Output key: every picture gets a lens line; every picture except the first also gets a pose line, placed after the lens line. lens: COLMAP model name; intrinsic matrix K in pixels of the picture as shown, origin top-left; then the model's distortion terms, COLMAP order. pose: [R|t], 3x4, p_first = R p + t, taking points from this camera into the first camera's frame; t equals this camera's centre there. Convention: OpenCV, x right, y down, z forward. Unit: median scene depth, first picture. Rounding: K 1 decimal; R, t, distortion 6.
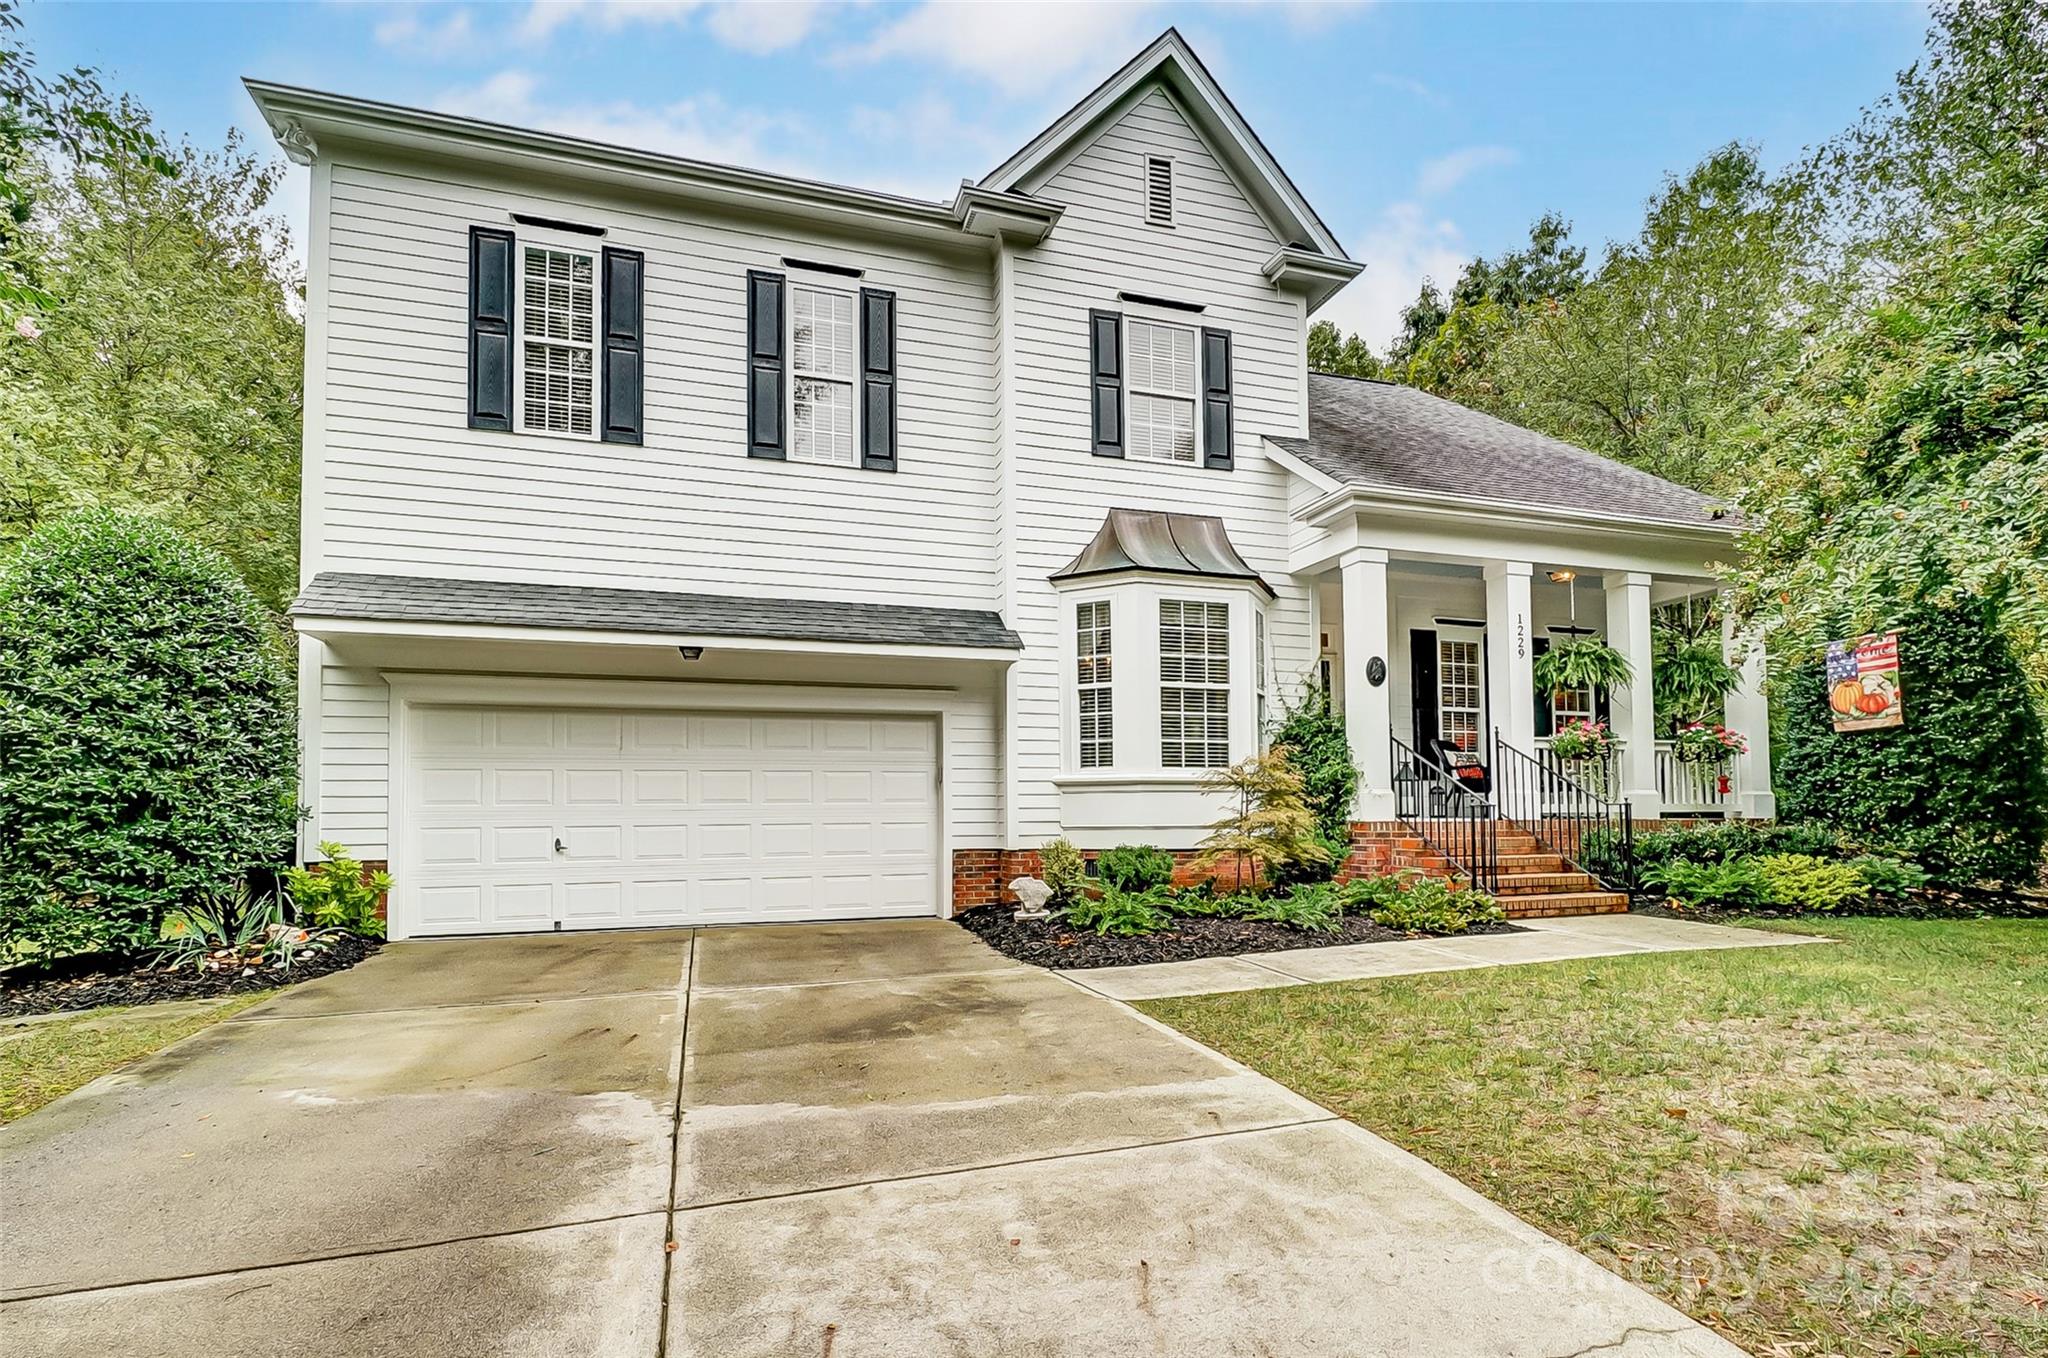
lens RADIAL K [[961.6, 0, 1015.9], [0, 961.6, 799.1], [0, 0, 1]] dist [0.005555, 0.000035]
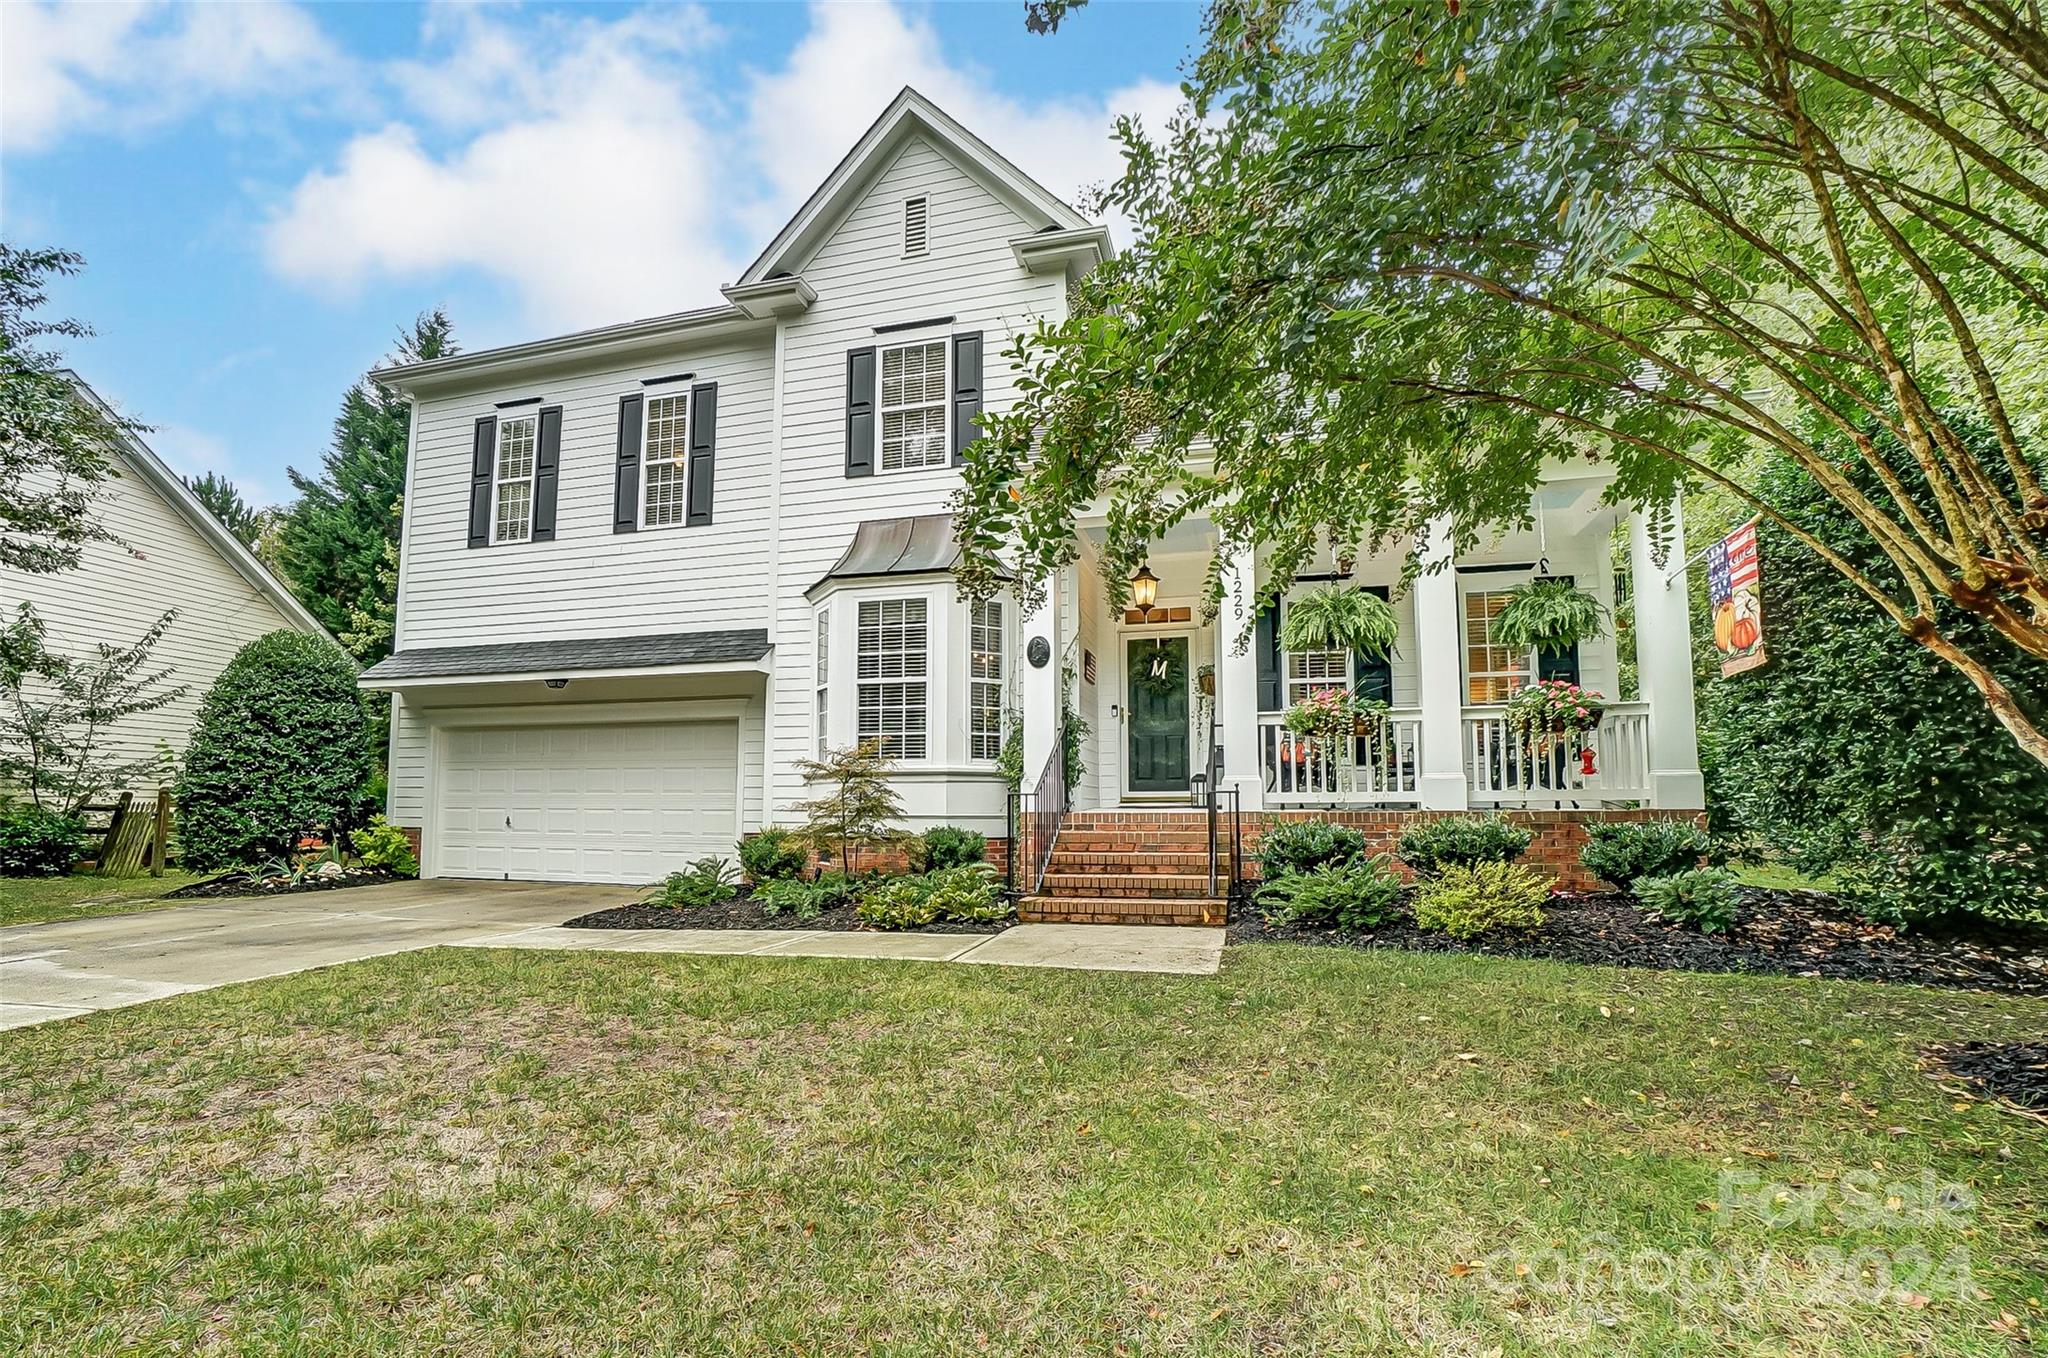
lens RADIAL K [[932.3, 0, 979.3], [0, 932.3, 747.9], [0, 0, 1]] dist [-0.018416, 0.000094]
pose [[0.827416, -0.027640, -0.560910, 0.824083], [-0.003552, 0.998511, -0.054442, 0.009315], [0.561579, 0.047038, 0.826085, 0.225100]]
